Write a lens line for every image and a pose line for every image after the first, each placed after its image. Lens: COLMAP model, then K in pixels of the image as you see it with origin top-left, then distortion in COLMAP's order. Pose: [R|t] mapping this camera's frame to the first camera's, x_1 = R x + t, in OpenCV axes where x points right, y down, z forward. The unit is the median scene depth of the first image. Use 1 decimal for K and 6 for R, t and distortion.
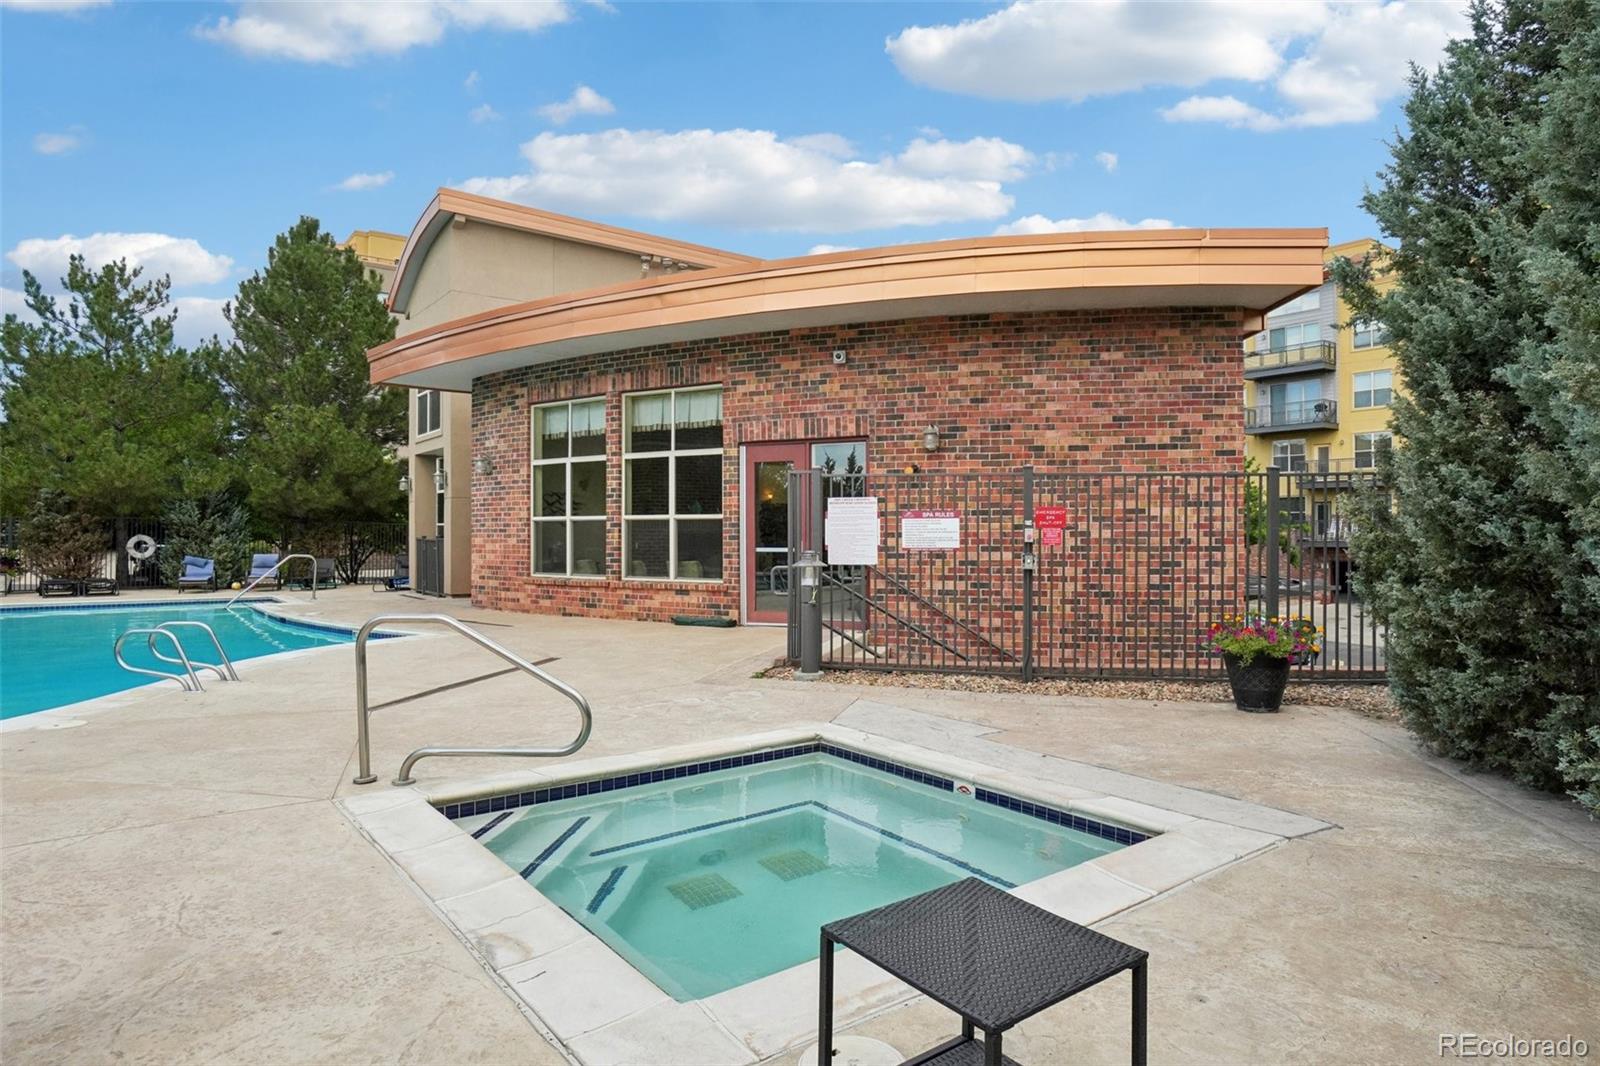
lens RADIAL K [[917.2, 0, 800.3], [0, 917.2, 537.4], [0, 0, 1]] dist [0.000579, 0.000021]
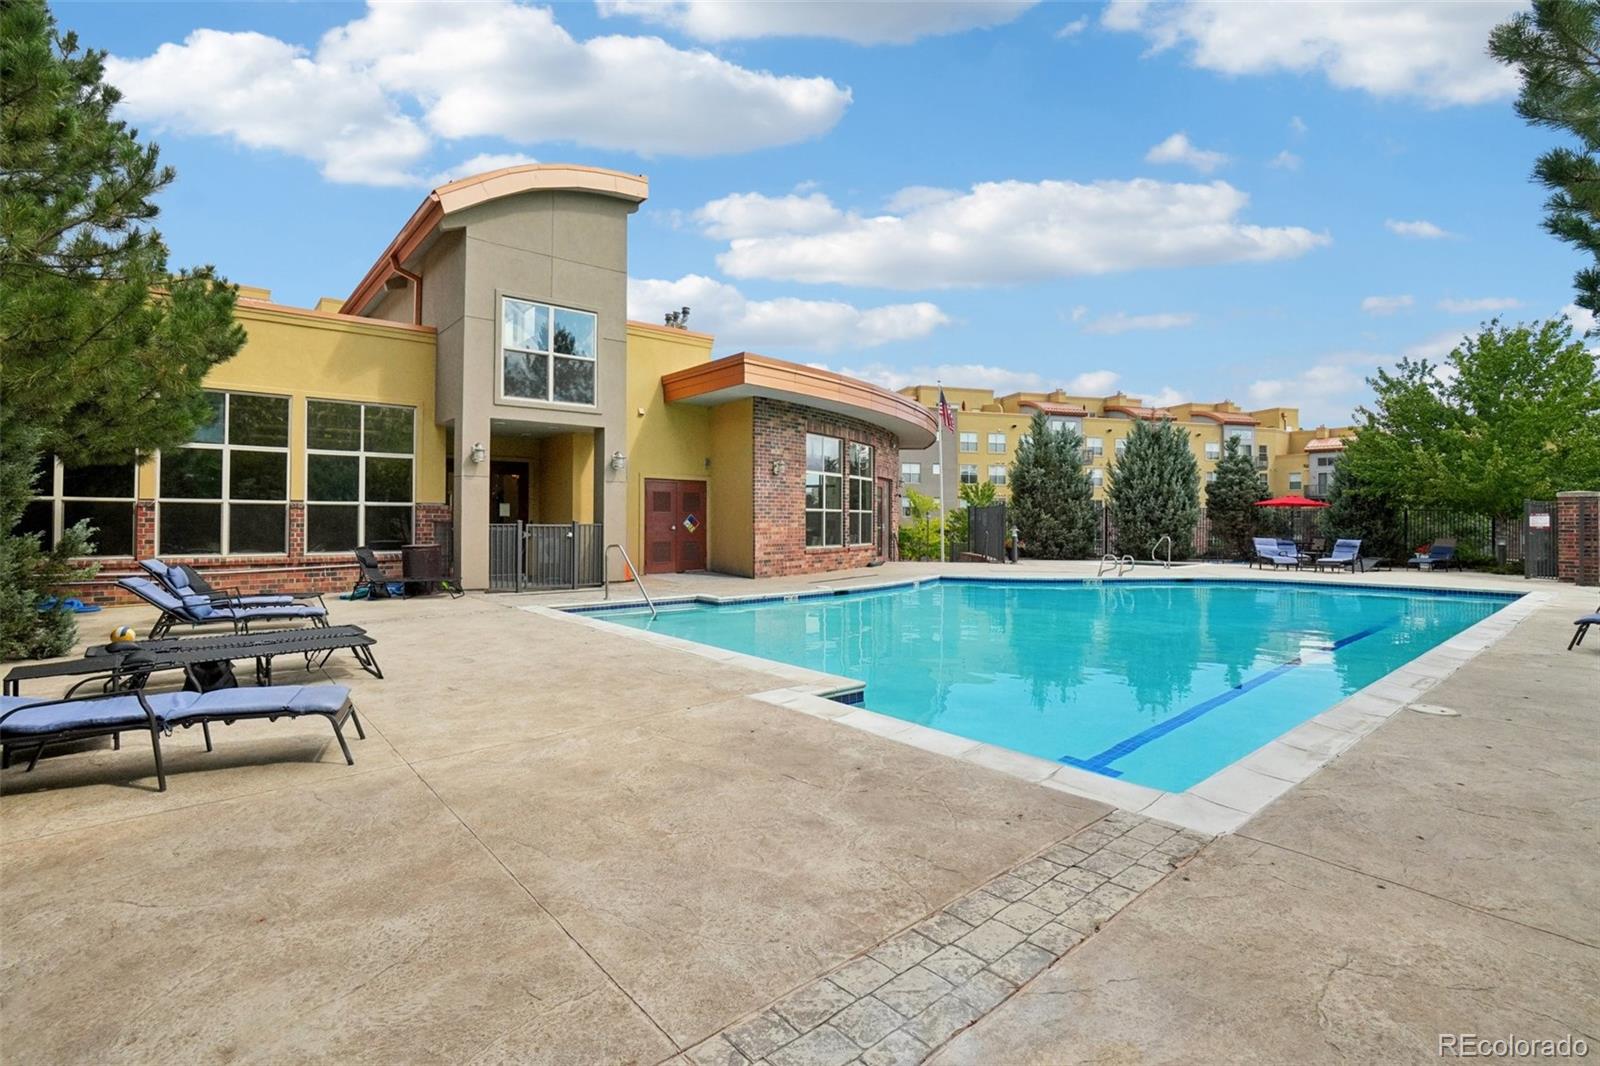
lens RADIAL K [[729.4, 0, 800.7], [0, 729.4, 524.1], [0, 0, 1]] dist [0.000853, 0.000036]
pose [[-0.039149, -0.006308, 0.999213, -1.452174], [-0.003582, 0.999975, 0.006173, -0.004392], [-0.999227, -0.003337, -0.039171, 1.046197]]
